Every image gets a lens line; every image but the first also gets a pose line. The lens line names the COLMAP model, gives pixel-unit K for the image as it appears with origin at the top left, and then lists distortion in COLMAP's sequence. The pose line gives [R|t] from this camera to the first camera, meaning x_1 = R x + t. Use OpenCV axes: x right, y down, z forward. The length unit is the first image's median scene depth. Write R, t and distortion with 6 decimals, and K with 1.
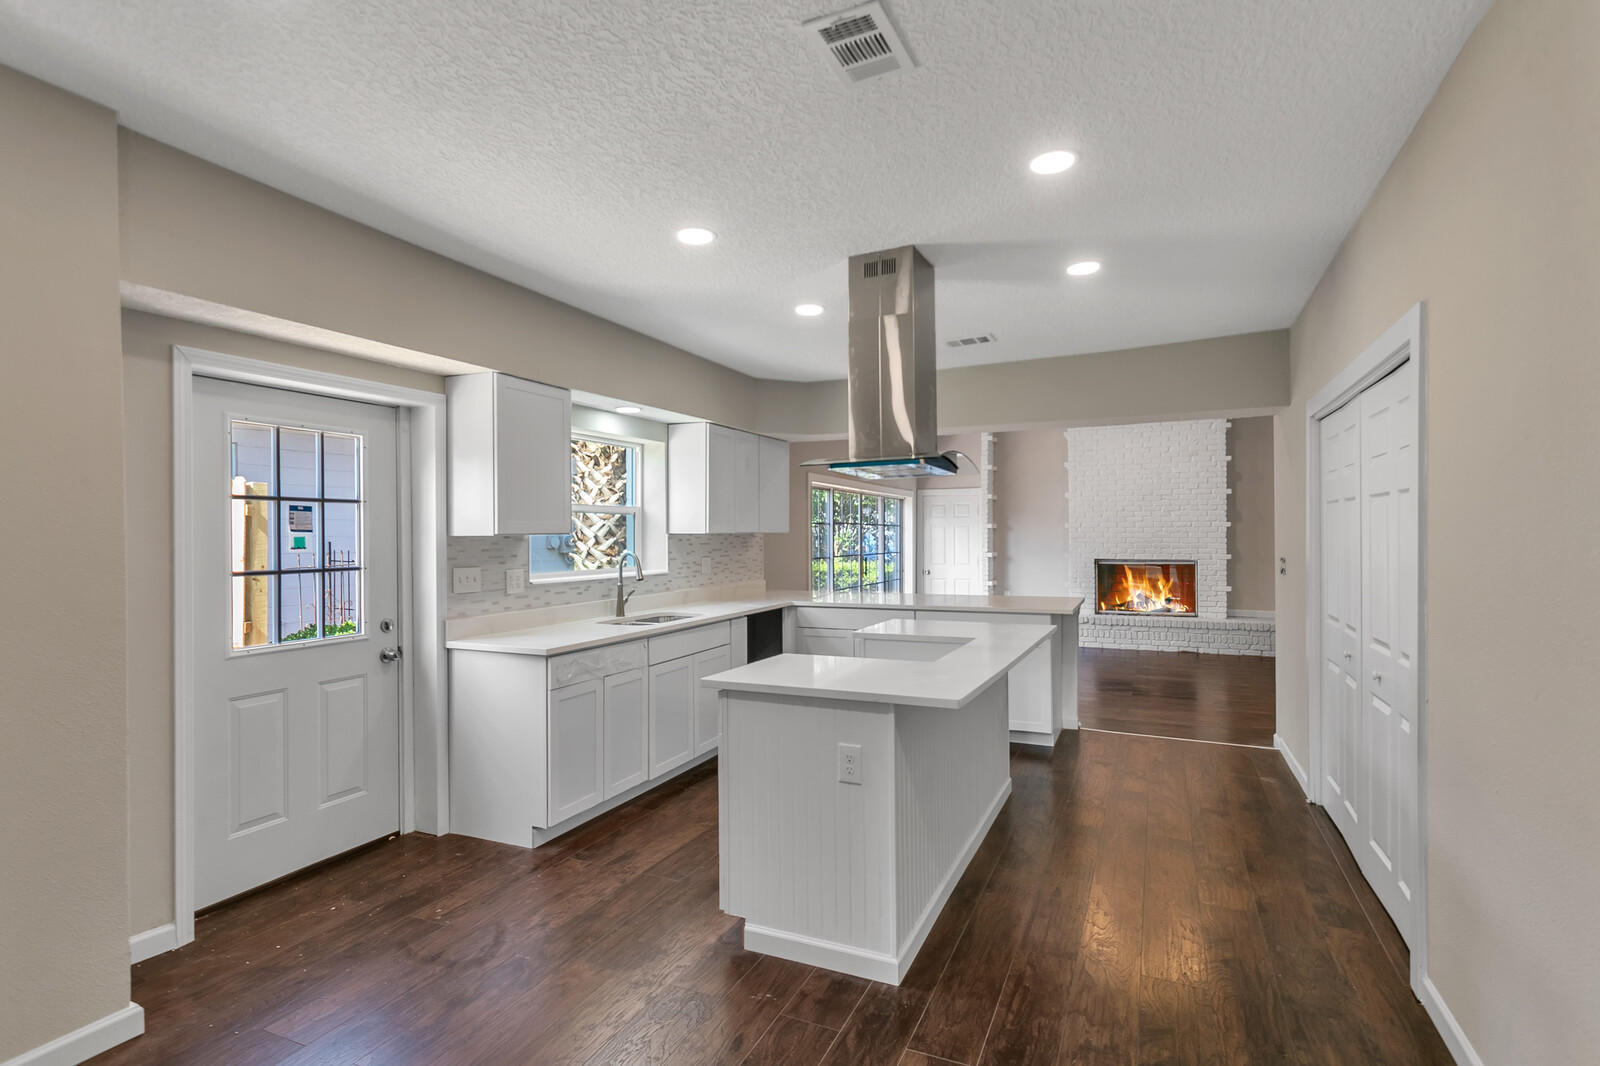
lens RADIAL K [[769.3, 0, 813.2], [0, 769.3, 535.3], [0, 0, 1]] dist [0.010332, -0.000728]
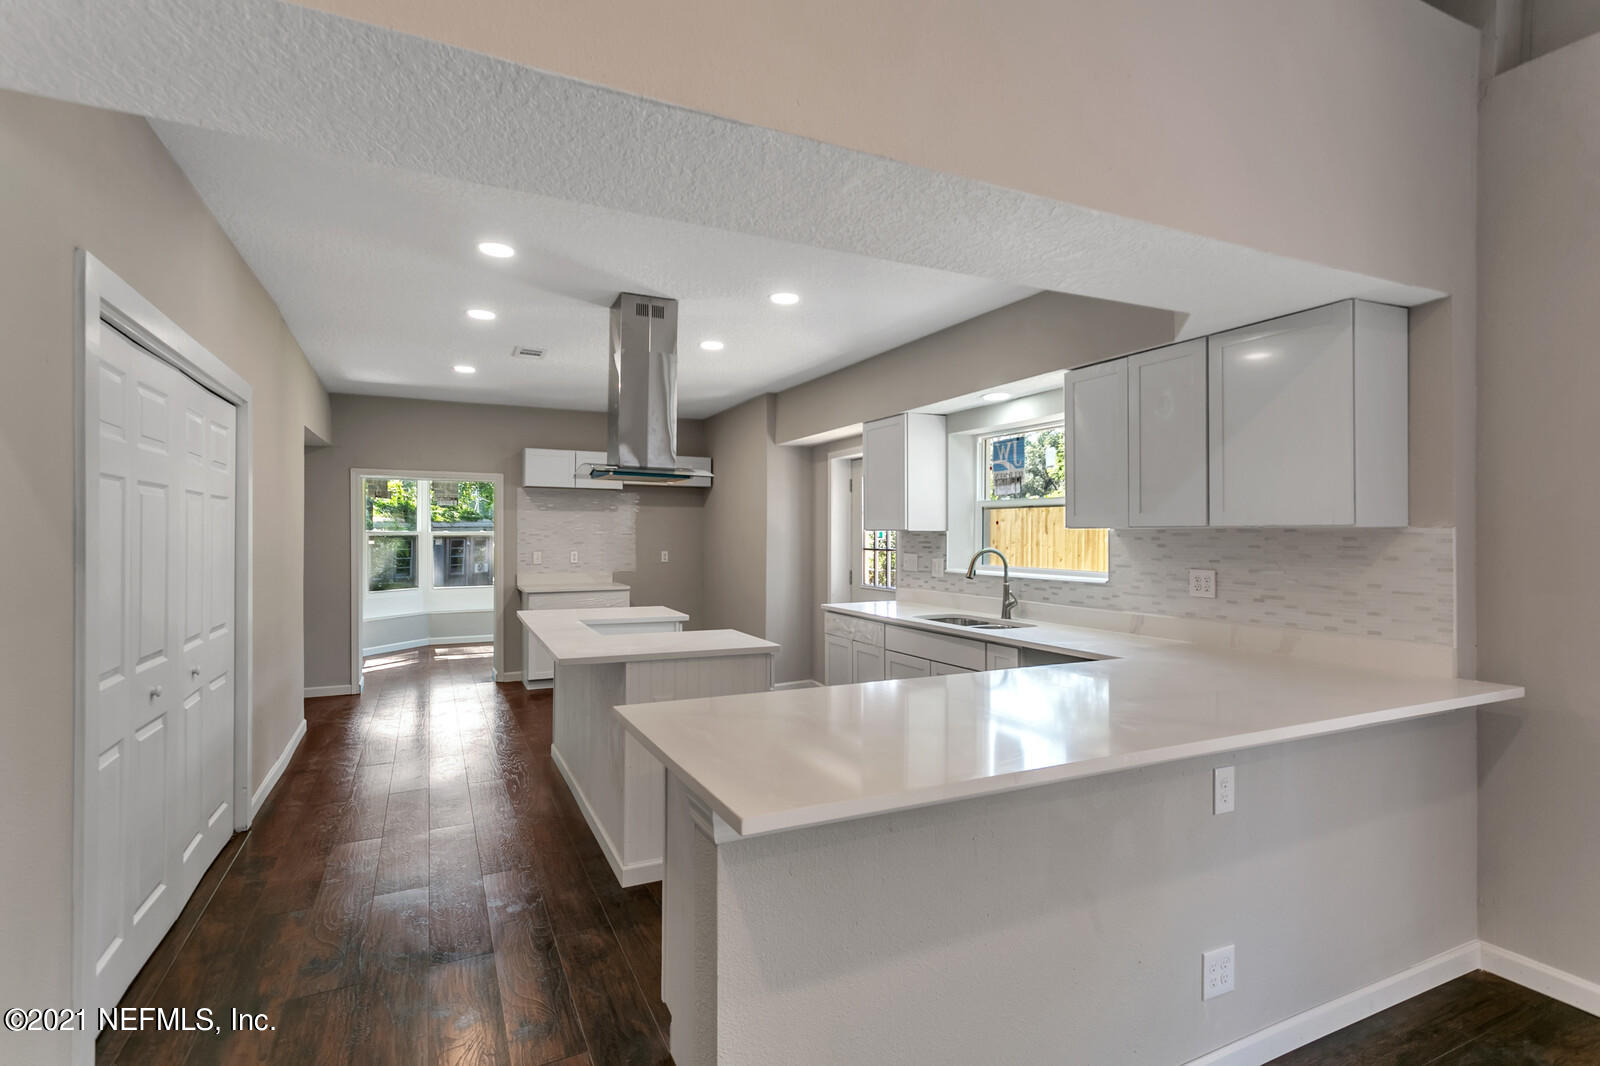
lens RADIAL K [[769.3, 0, 815.9], [0, 769.3, 525.8], [0, 0, 1]] dist [0.010332, -0.000728]
pose [[-0.632552, 0.002204, -0.774515, 0.369677], [0.005712, 0.999982, -0.001819, -0.003862], [0.774497, -0.005575, -0.632553, 0.844611]]
